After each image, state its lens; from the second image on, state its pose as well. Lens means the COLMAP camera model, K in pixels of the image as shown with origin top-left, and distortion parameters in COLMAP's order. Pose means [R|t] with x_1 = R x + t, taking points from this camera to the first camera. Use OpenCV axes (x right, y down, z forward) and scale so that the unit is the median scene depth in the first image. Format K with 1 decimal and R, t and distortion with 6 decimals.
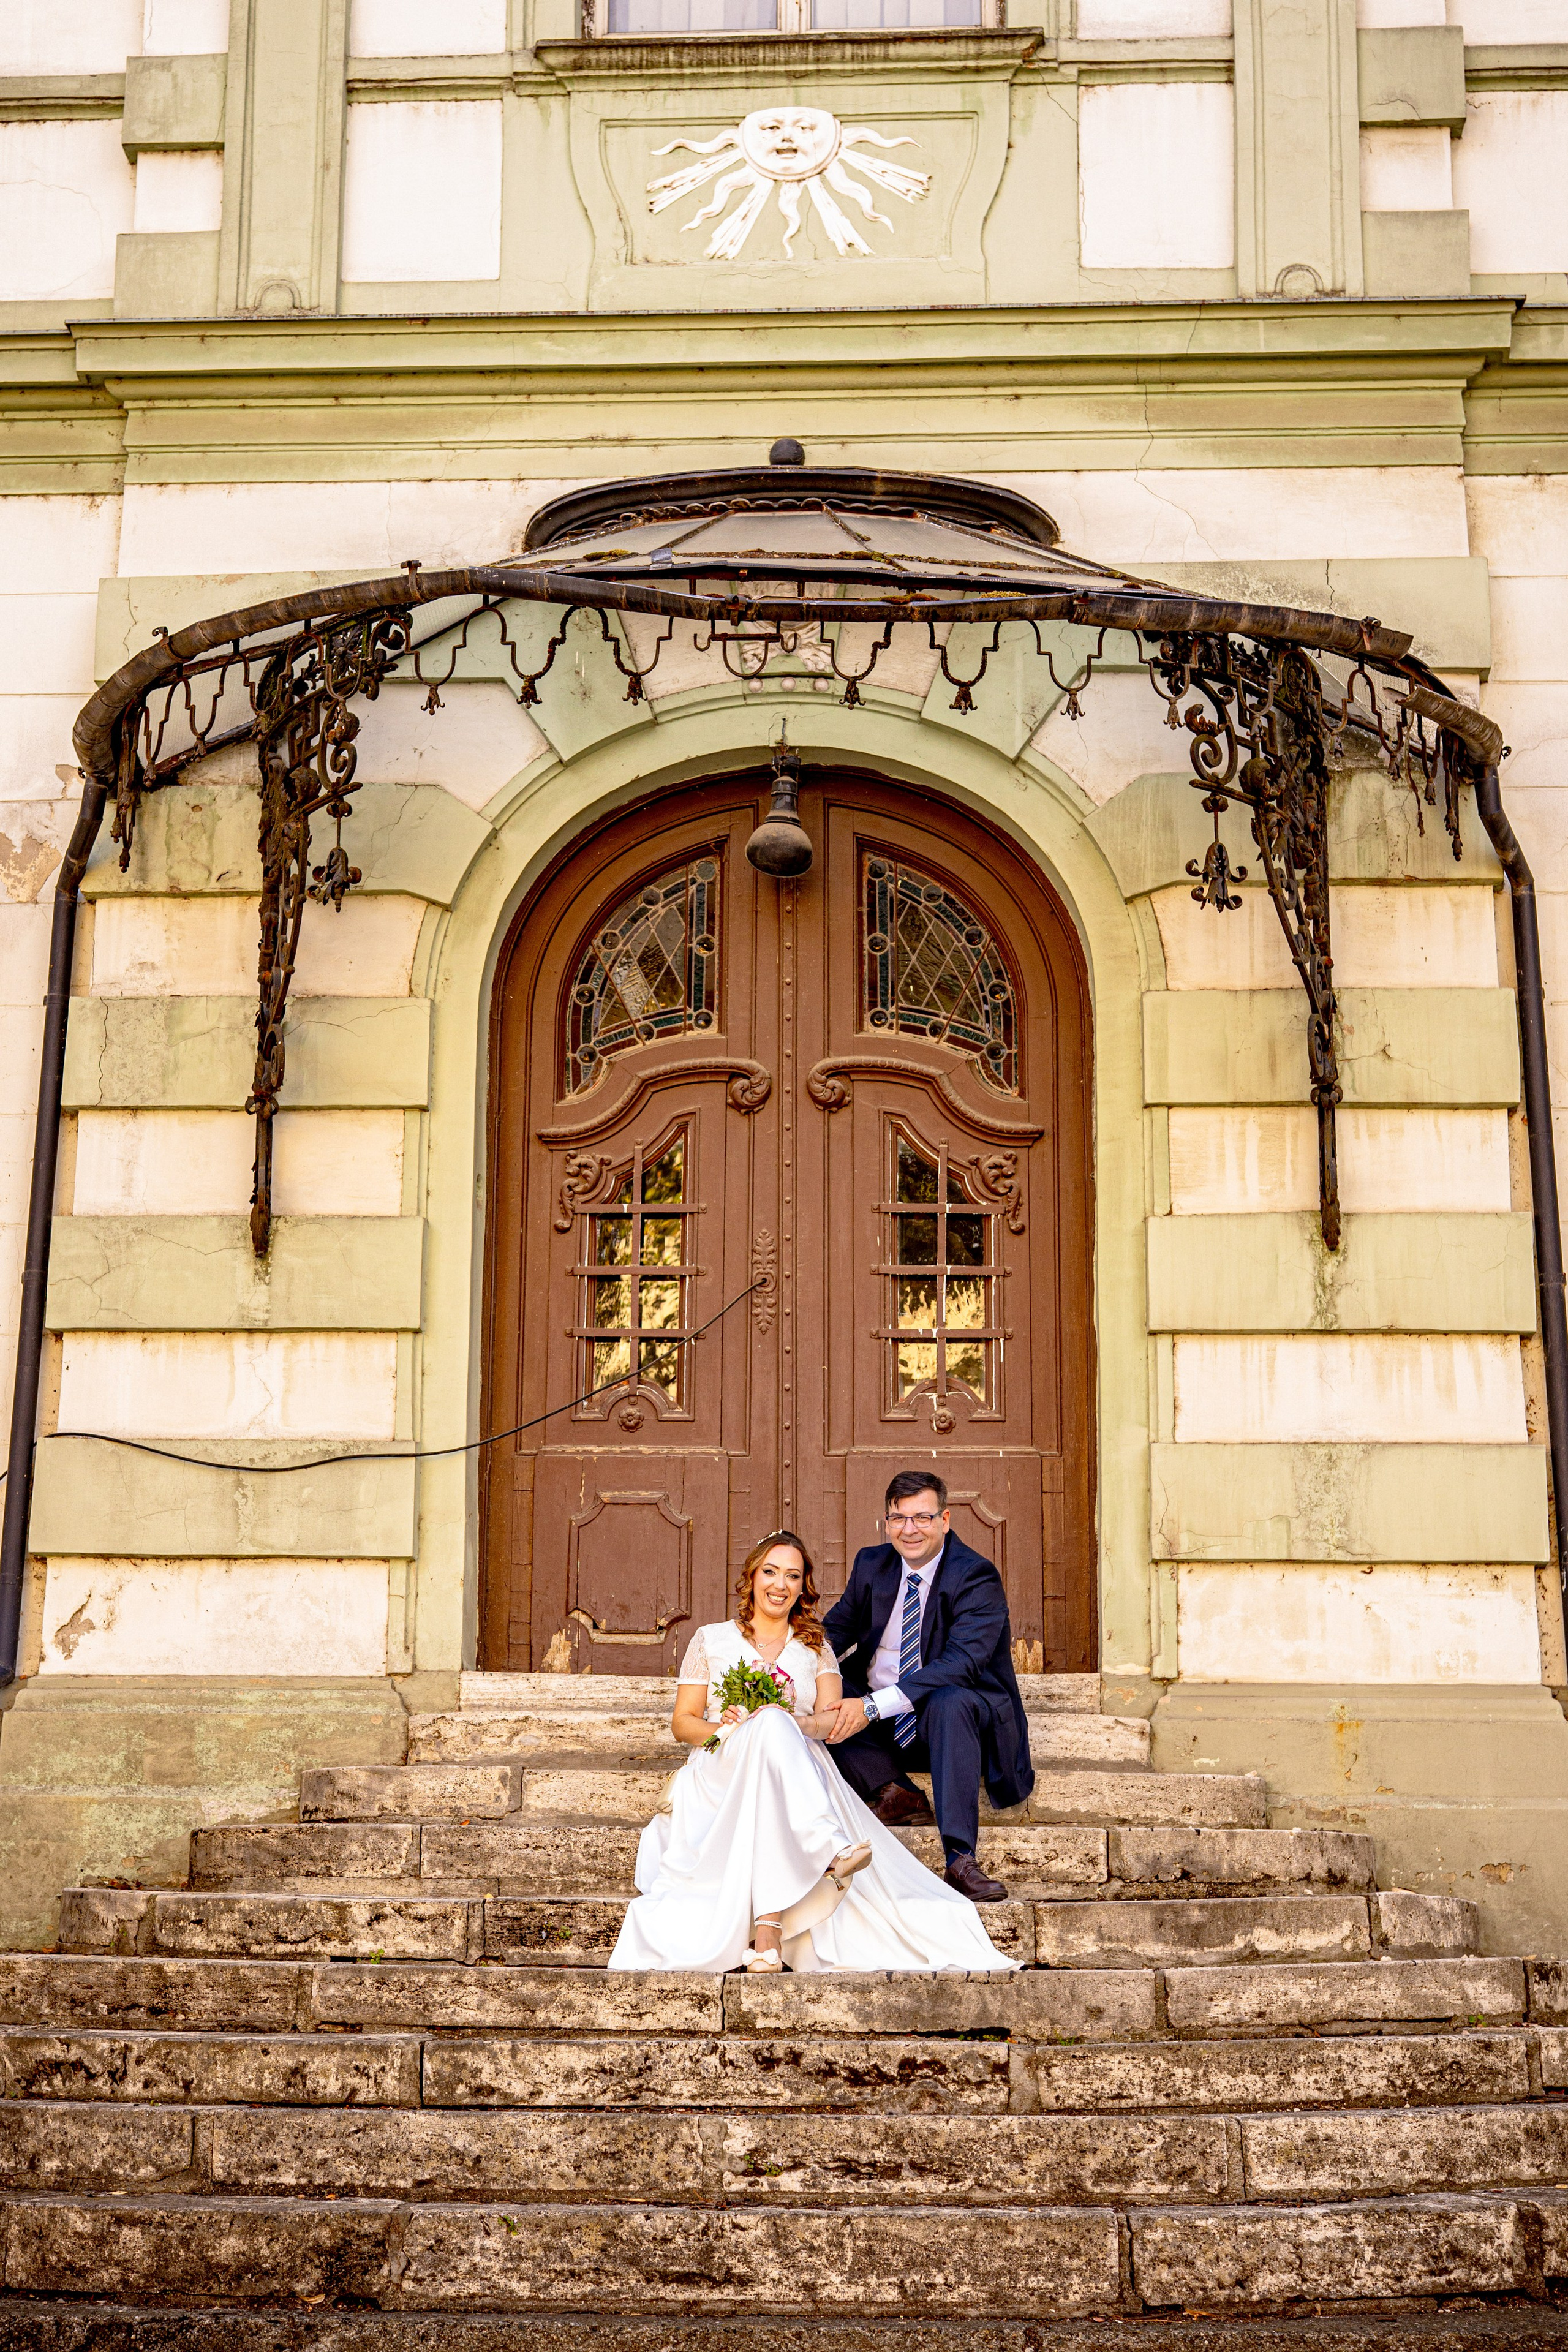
lens RADIAL K [[3687.2, 0, 700.6], [0, 3687.2, 1170.4], [0, 0, 1]] dist [0.008415, 0.030944]
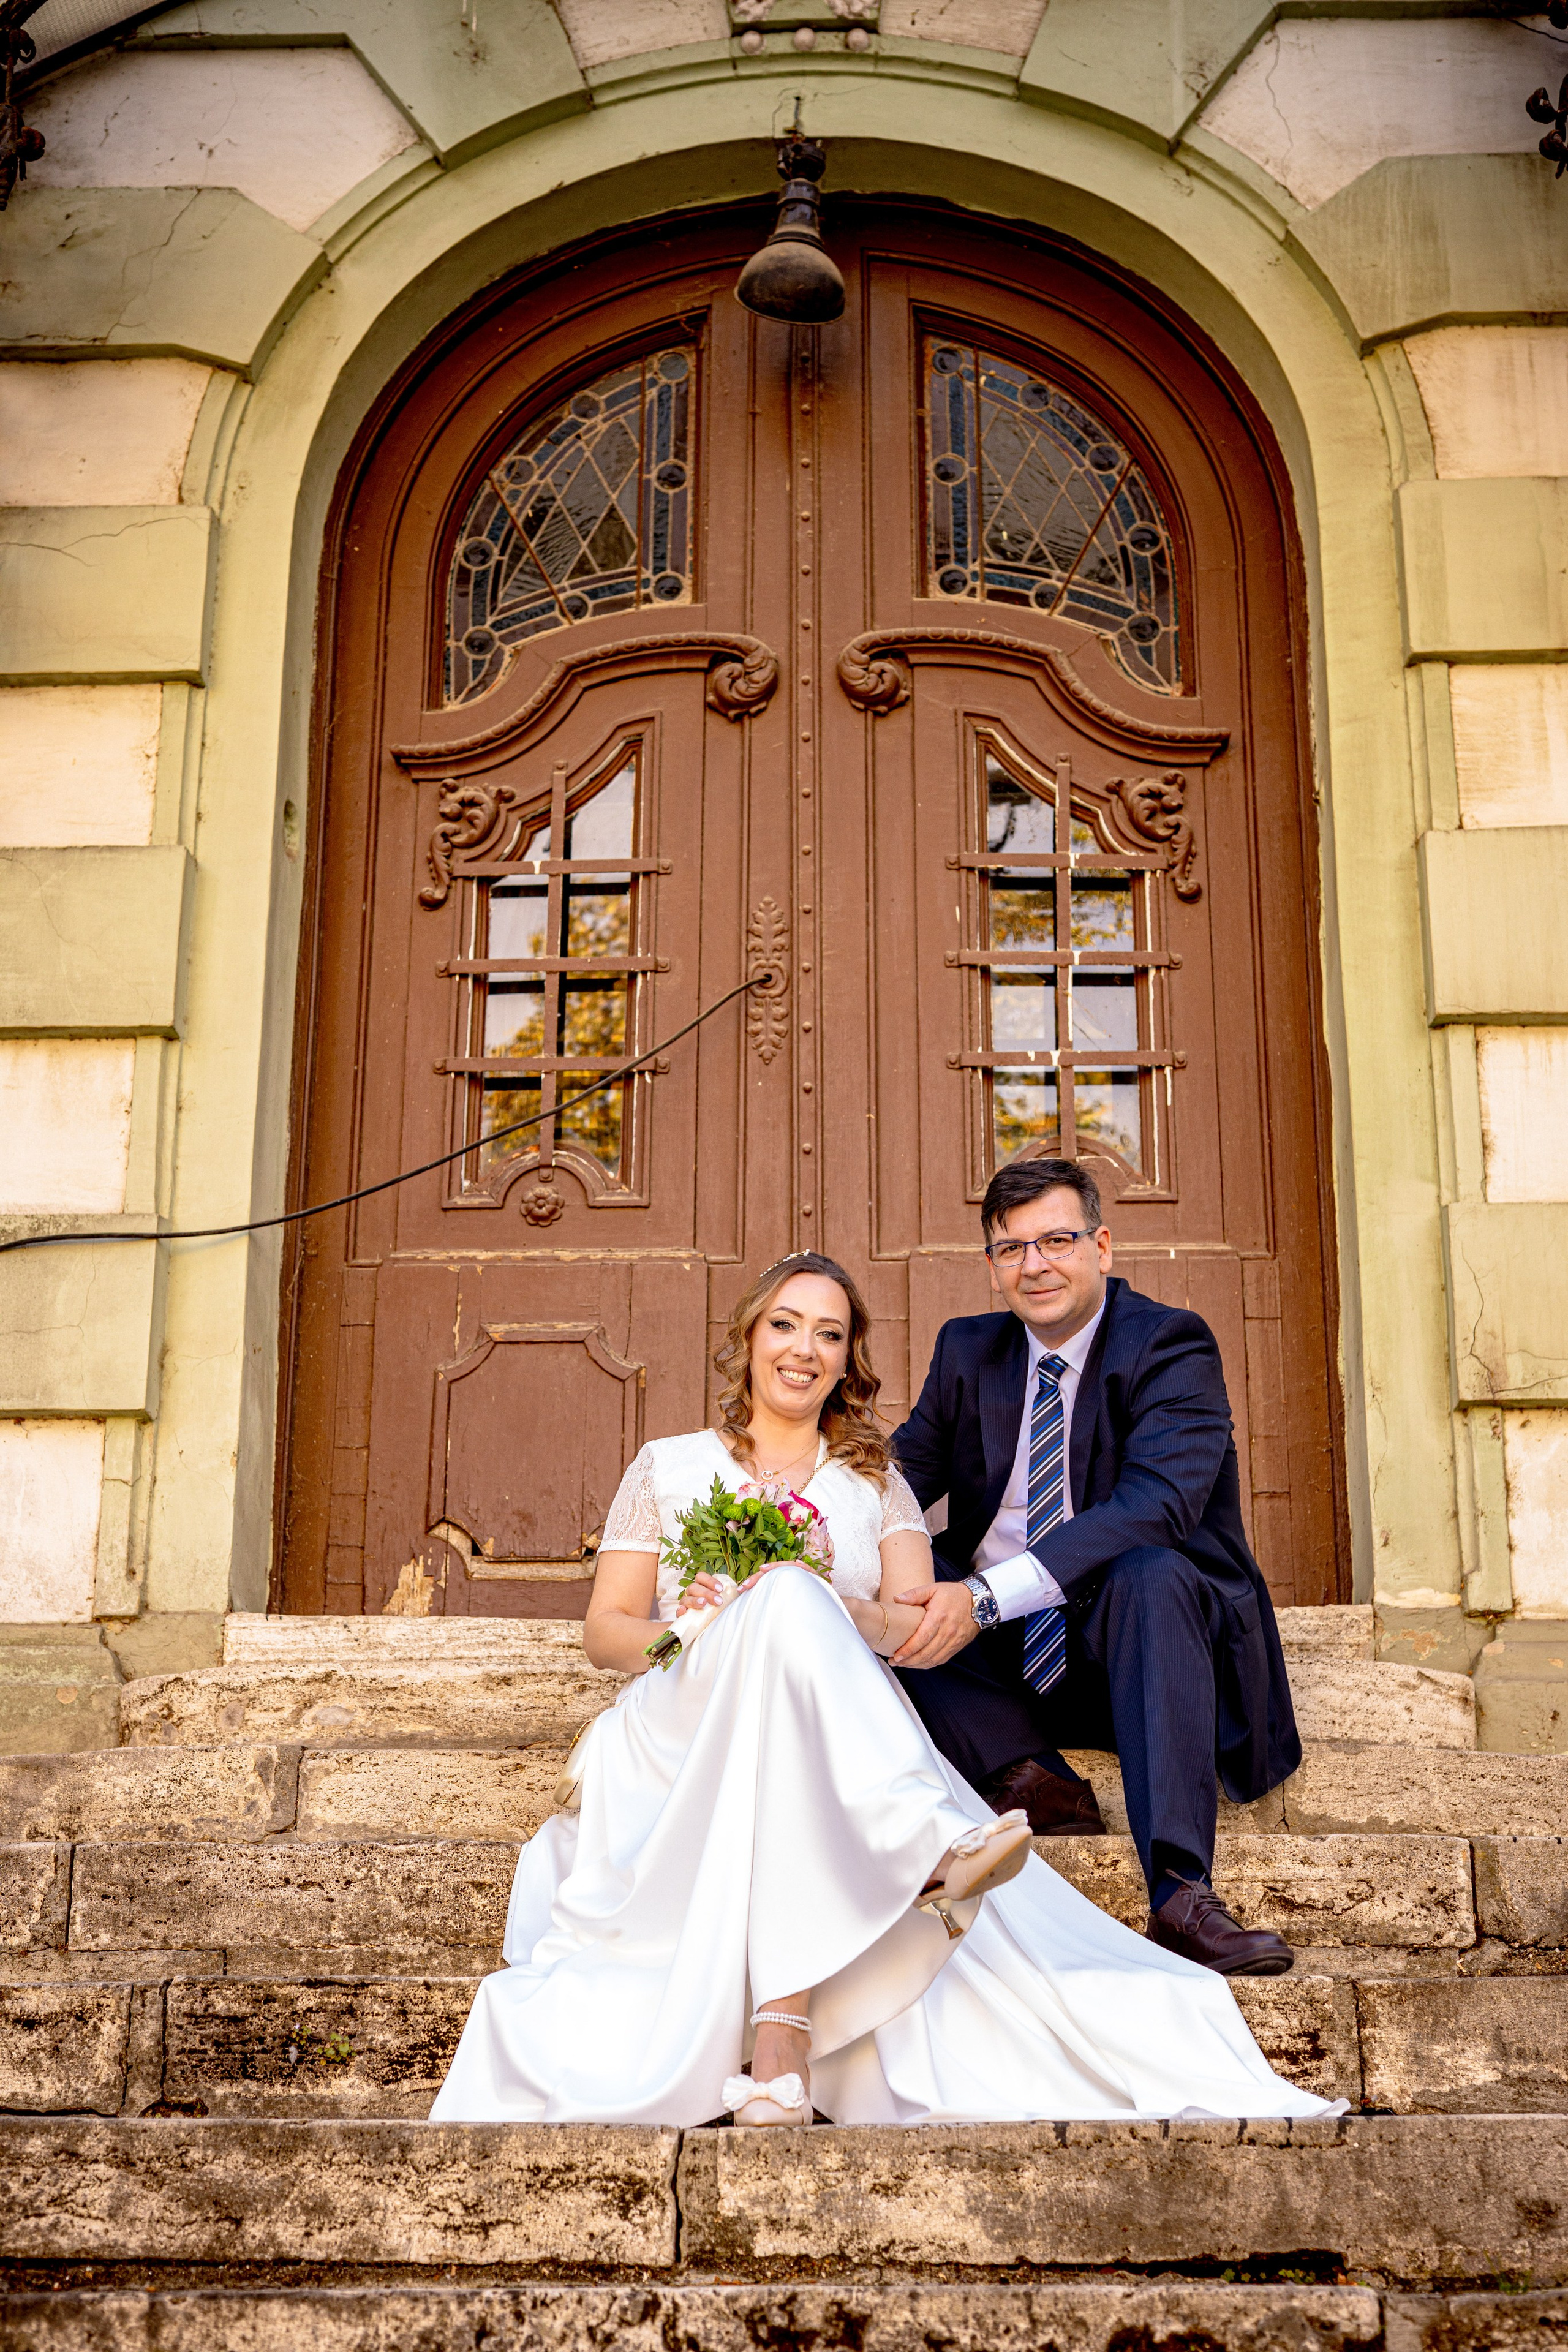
lens RADIAL K [[3269.0, 0, 783.2], [0, 3269.0, 1162.4], [0, 0, 1]] dist [0.006711, 0.039135]
pose [[0.999735, -0.000031, 0.023000, 0.008669], [0.002353, 0.994890, -0.100934, 0.129219], [-0.022879, 0.100961, 0.994627, 0.544795]]
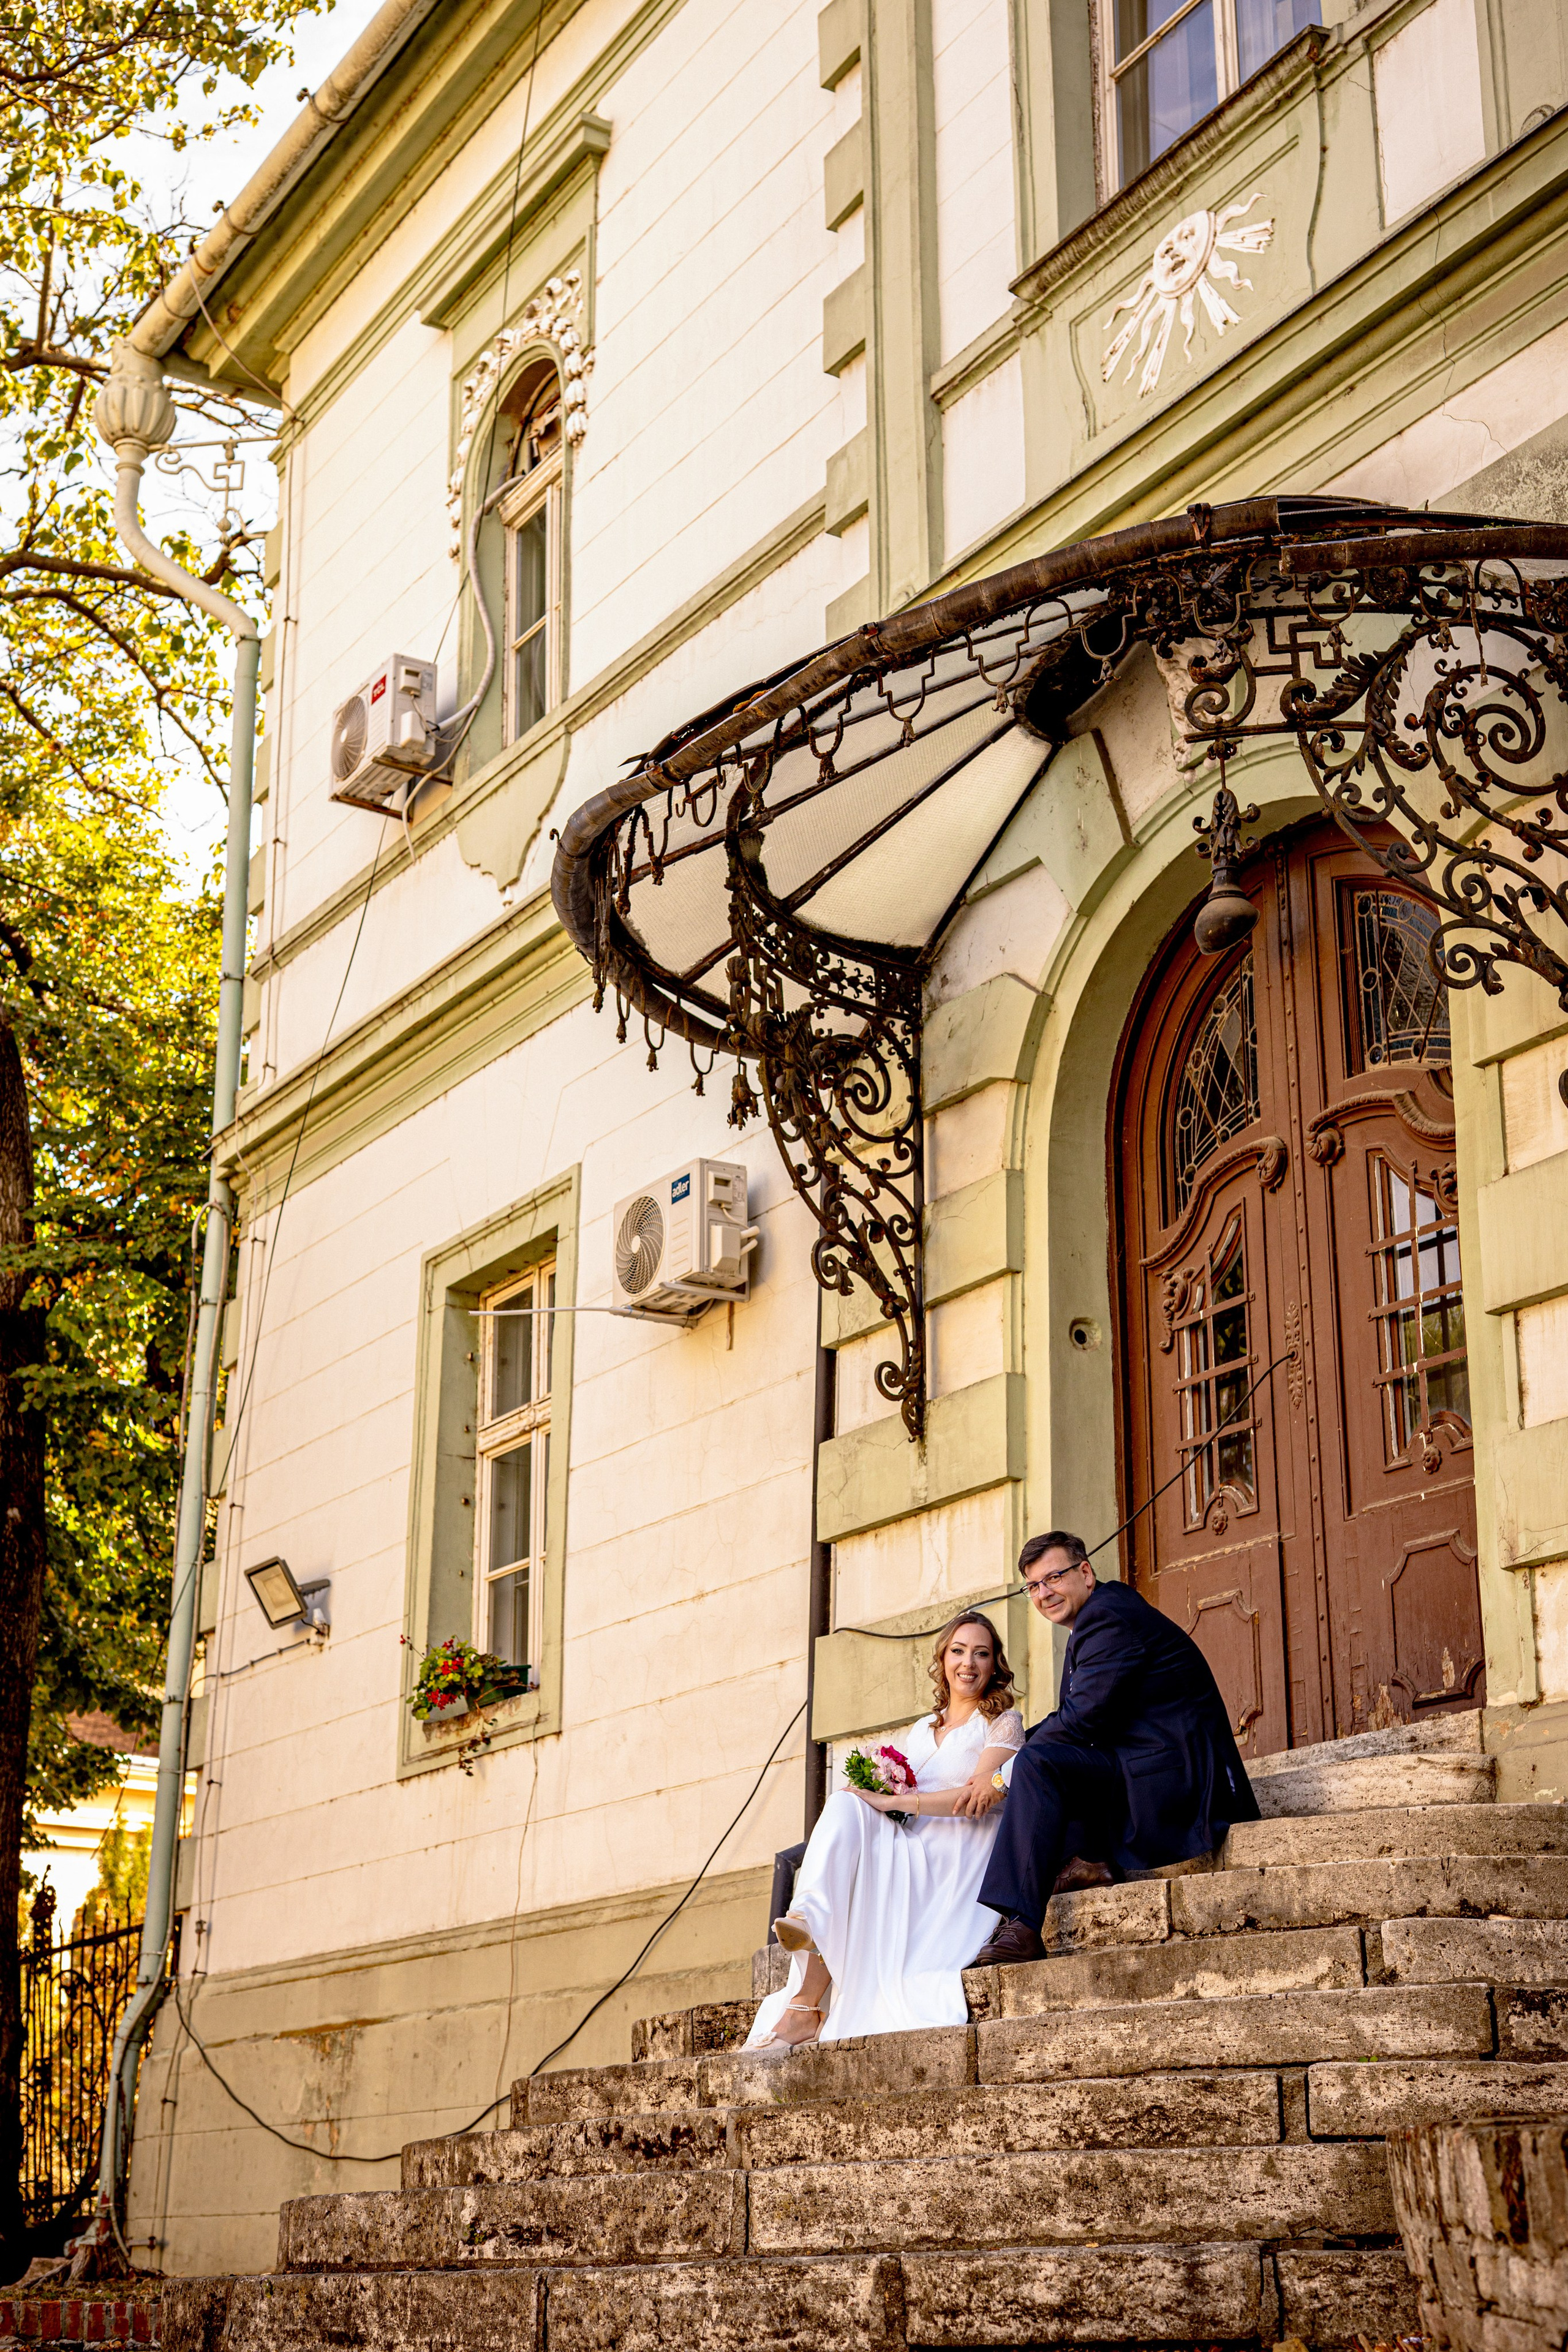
lens RADIAL K [[3269.0, 0, 783.2], [0, 3269.0, 1162.4], [0, 0, 1]] dist [0.006711, 0.039135]
pose [[0.573915, -0.275556, -0.771162, 0.702619], [0.181756, 0.961062, -0.208146, 0.155099], [0.798490, -0.020705, 0.601652, 0.433376]]
